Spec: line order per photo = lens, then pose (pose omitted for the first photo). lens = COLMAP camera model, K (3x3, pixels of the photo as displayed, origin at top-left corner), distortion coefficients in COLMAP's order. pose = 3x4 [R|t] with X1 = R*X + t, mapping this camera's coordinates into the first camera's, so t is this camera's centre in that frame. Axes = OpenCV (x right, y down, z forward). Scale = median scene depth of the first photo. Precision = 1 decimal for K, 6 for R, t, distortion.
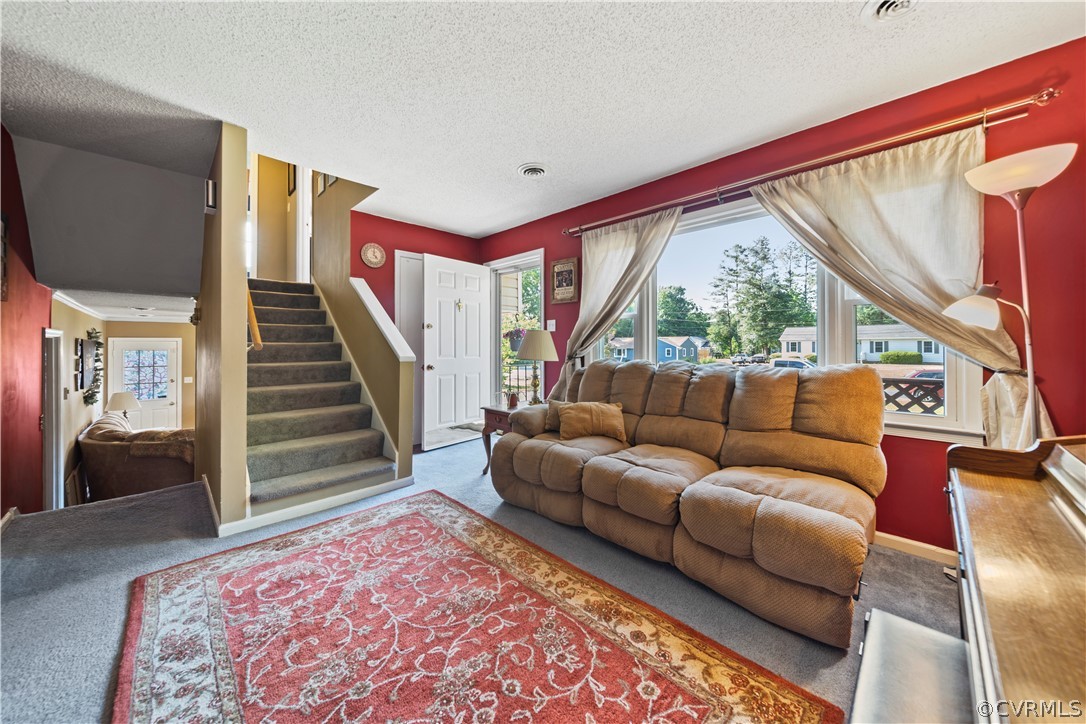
lens RADIAL K [[385.2, 0, 540.8], [0, 385.2, 341.5], [0, 0, 1]] dist [0.001307, -0.001538]
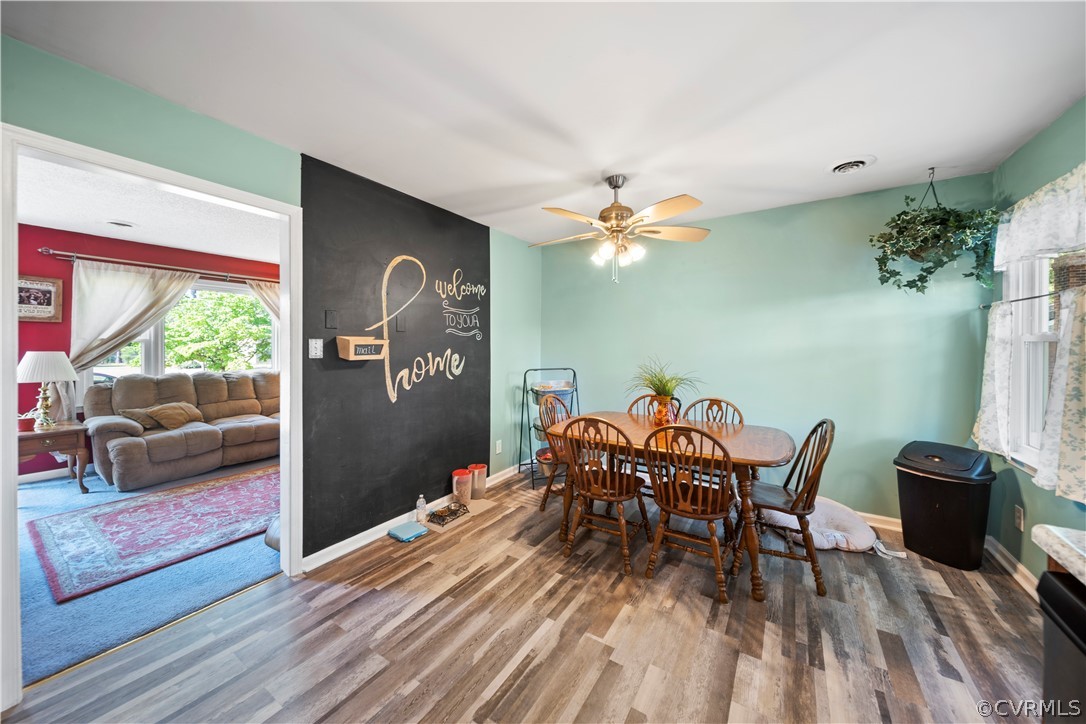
lens RADIAL K [[385.2, 0, 547.6], [0, 385.2, 347.8], [0, 0, 1]] dist [0.001307, -0.001538]
pose [[-0.221497, -0.005018, 0.975148, -2.158446], [-0.010396, 0.999942, 0.002784, -0.095580], [-0.975106, -0.009521, -0.221536, -0.074861]]
